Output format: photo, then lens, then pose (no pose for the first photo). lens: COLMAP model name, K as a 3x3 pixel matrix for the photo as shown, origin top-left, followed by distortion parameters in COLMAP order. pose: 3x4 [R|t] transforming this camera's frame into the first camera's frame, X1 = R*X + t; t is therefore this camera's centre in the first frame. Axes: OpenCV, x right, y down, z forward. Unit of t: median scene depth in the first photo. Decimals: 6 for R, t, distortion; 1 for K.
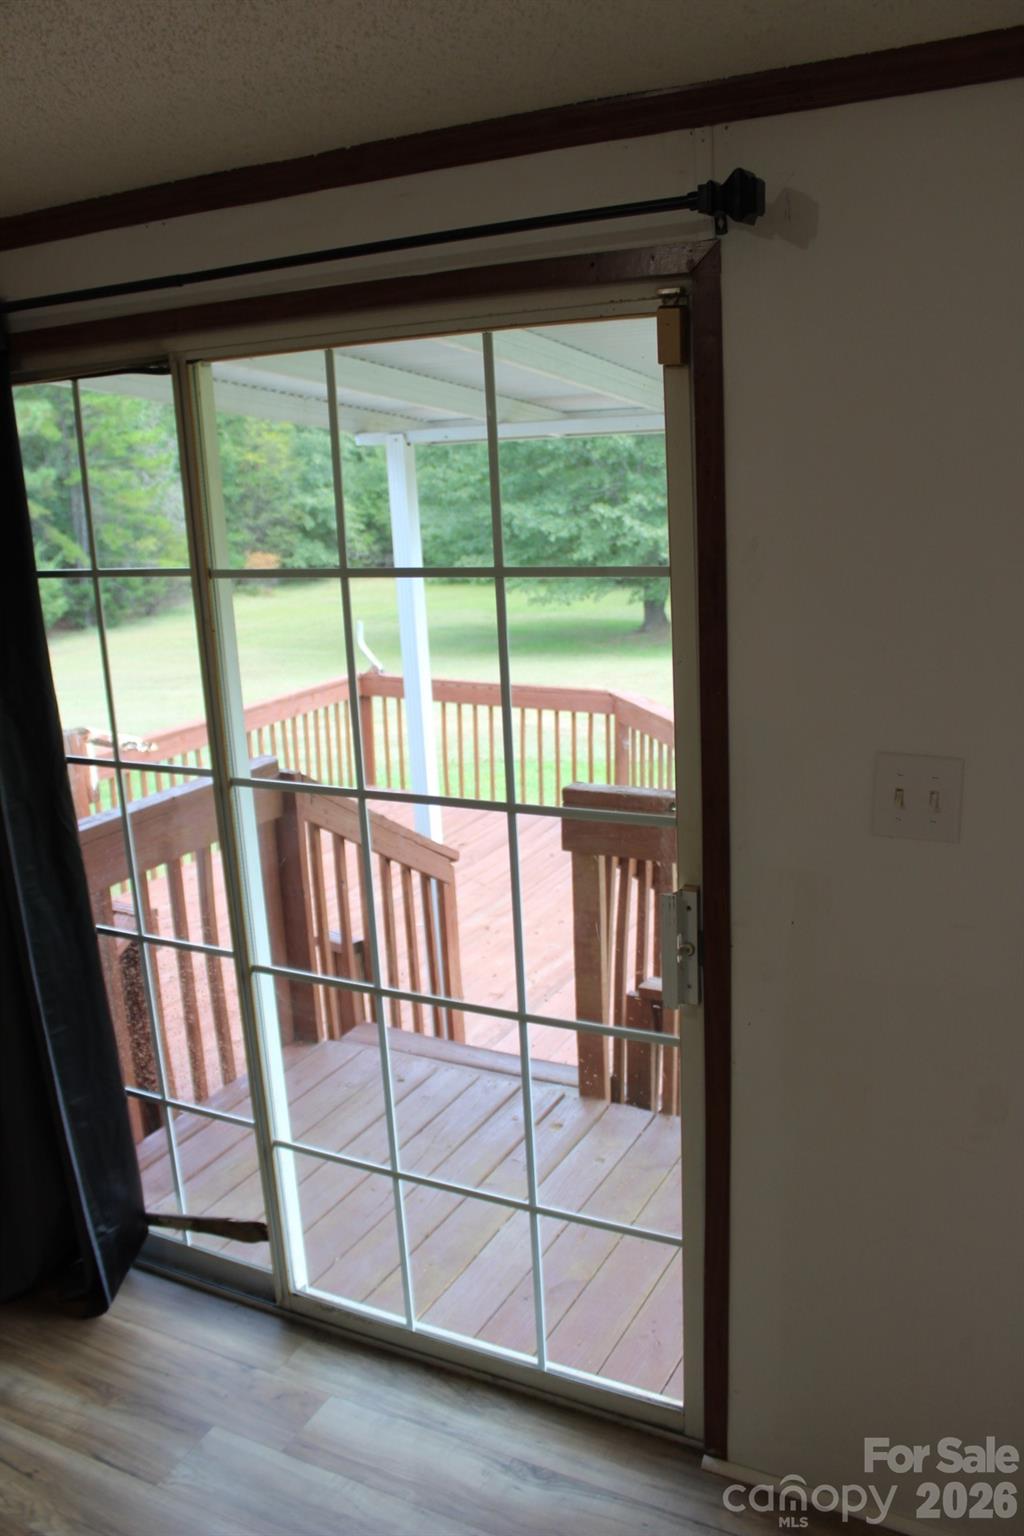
lens RADIAL K [[1286.1, 0, 504.9], [0, 1286.1, 765.1], [0, 0, 1]] dist [-0.143141, 0.116411]
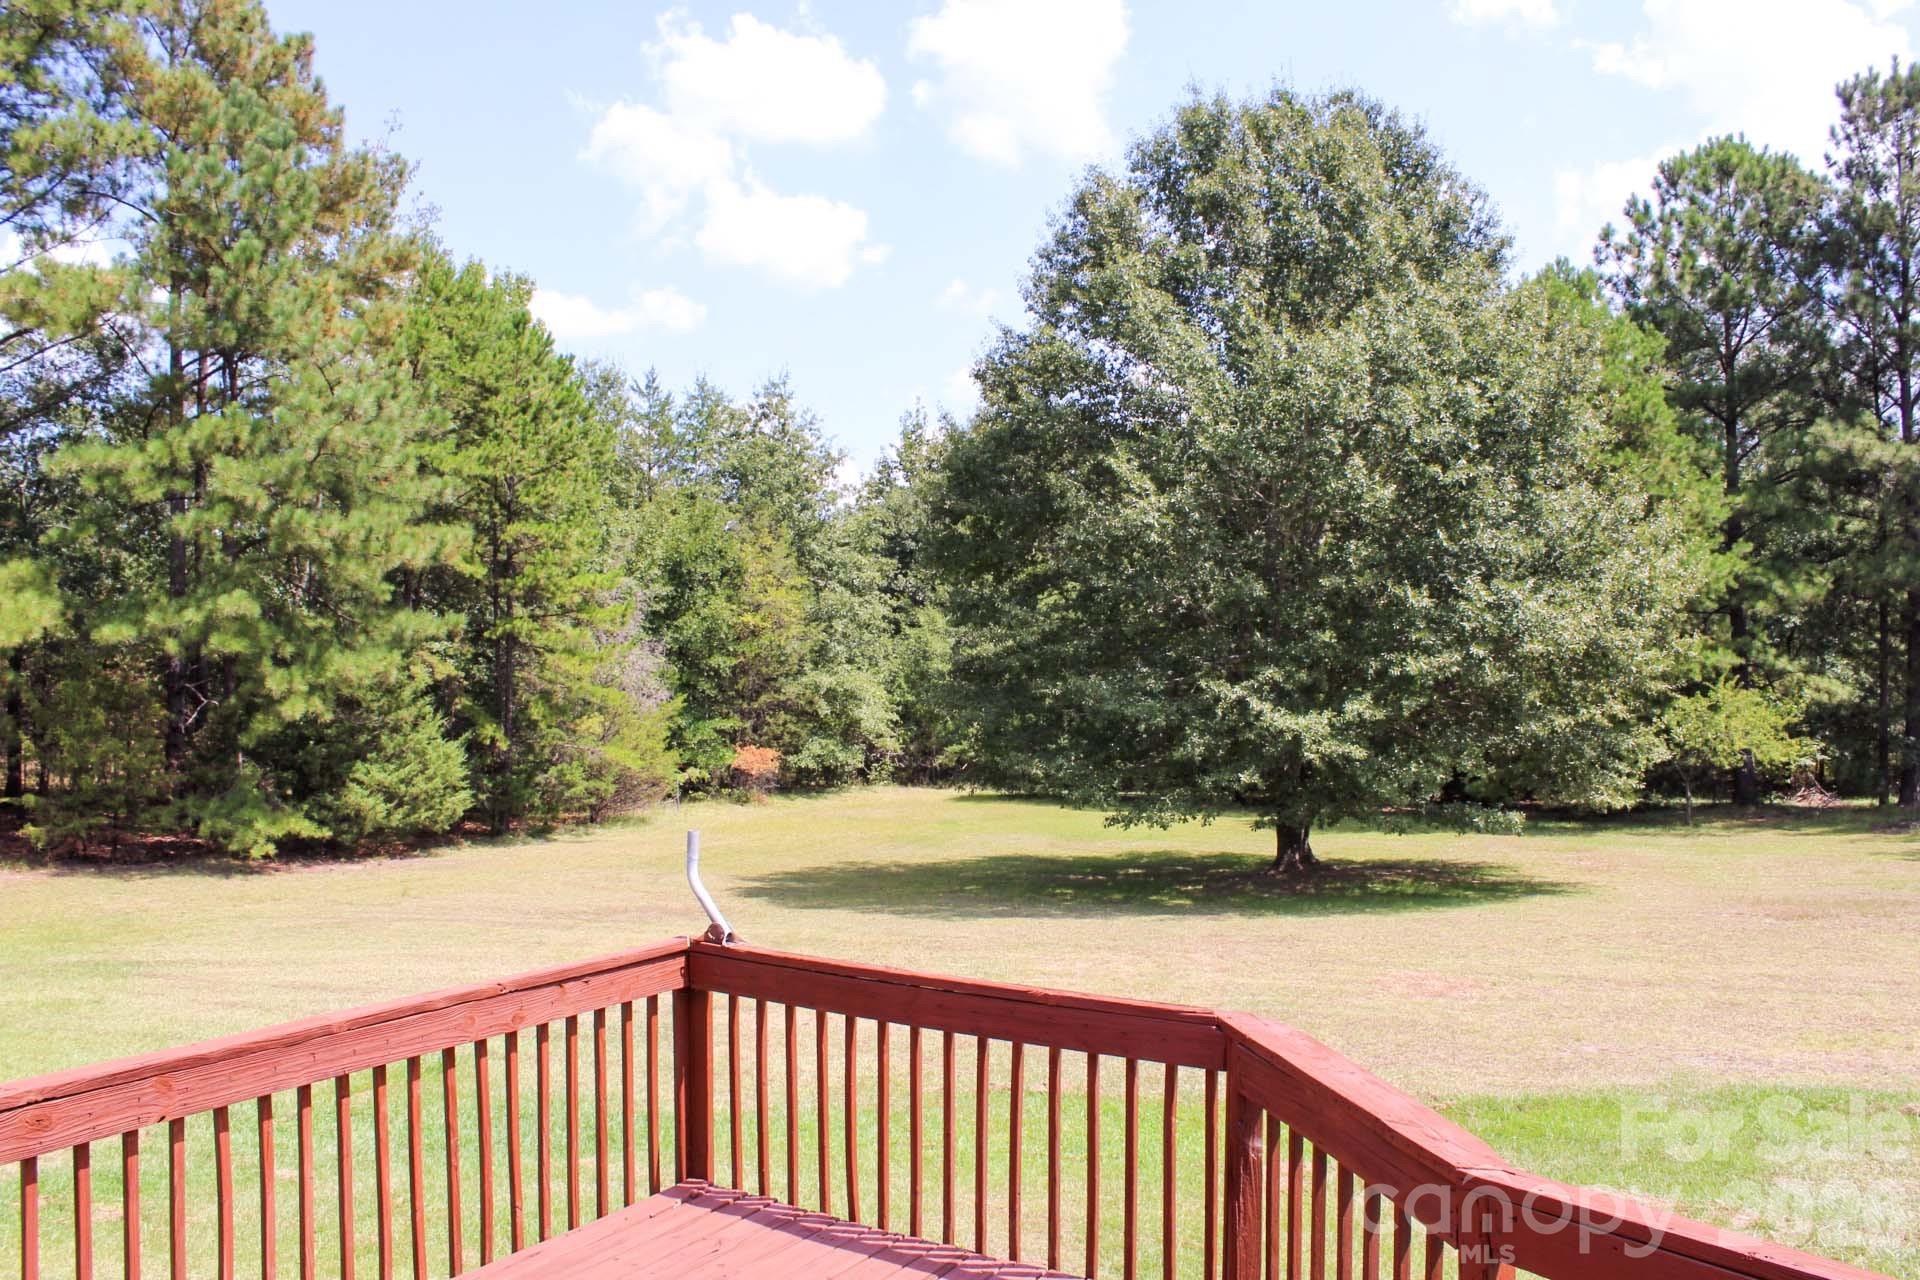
lens RADIAL K [[1607.7, 0, 960.3], [0, 1607.7, 656.6], [0, 0, 1]] dist [-0.143141, 0.116411]
pose [[0.995889, 0.025223, -0.086995, 0.007831], [-0.044515, 0.972745, -0.227564, -0.009520], [0.078884, 0.230501, 0.969869, 0.089510]]
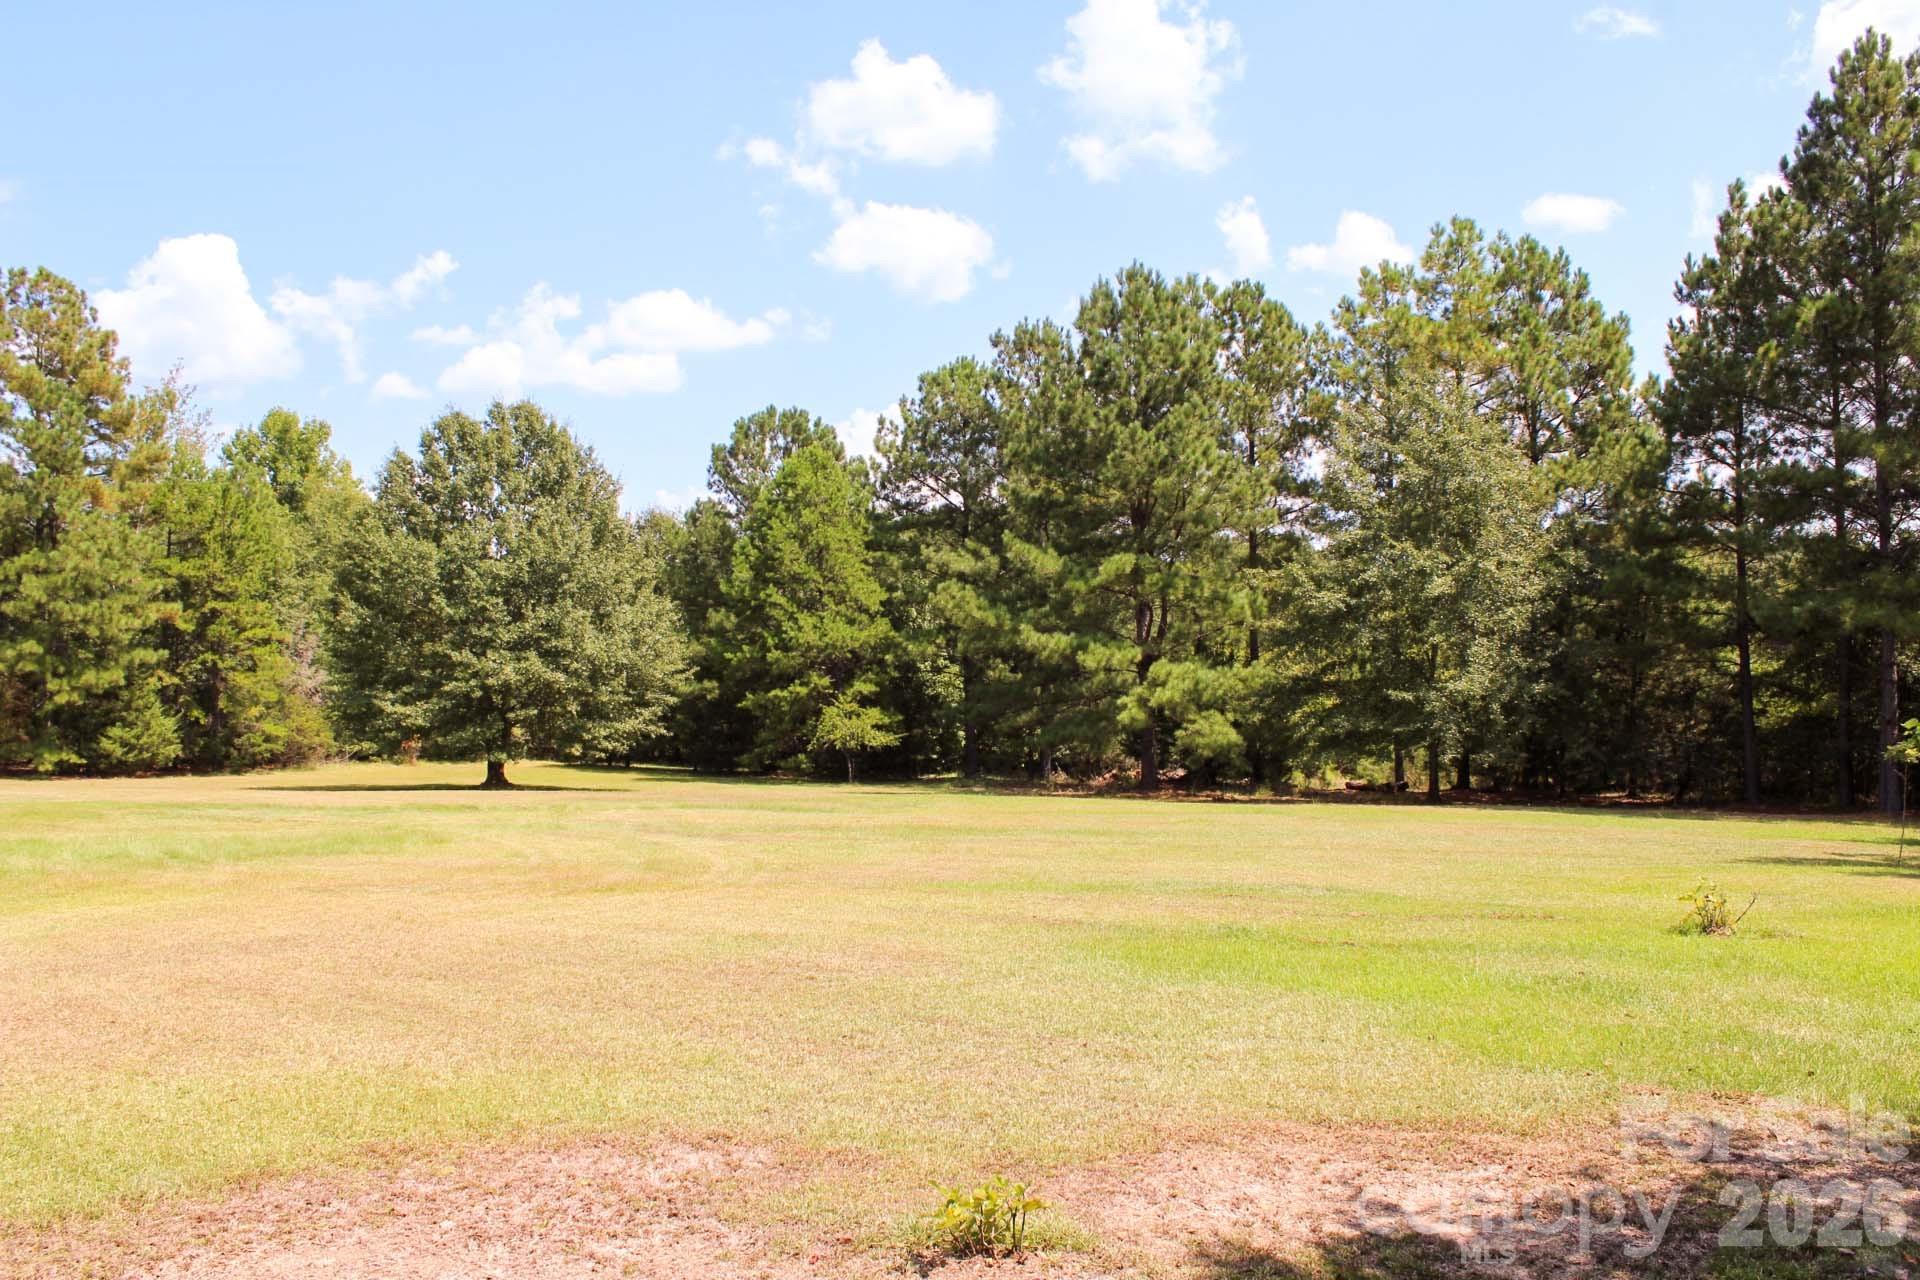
lens RADIAL K [[1607.7, 0, 962.0], [0, 1607.7, 648.2], [0, 0, 1]] dist [-0.143141, 0.116411]
pose [[0.985058, 0.035564, -0.168509, 0.478031], [-0.075056, 0.969290, -0.234188, 0.059639], [0.155006, 0.243337, 0.957476, -0.302886]]
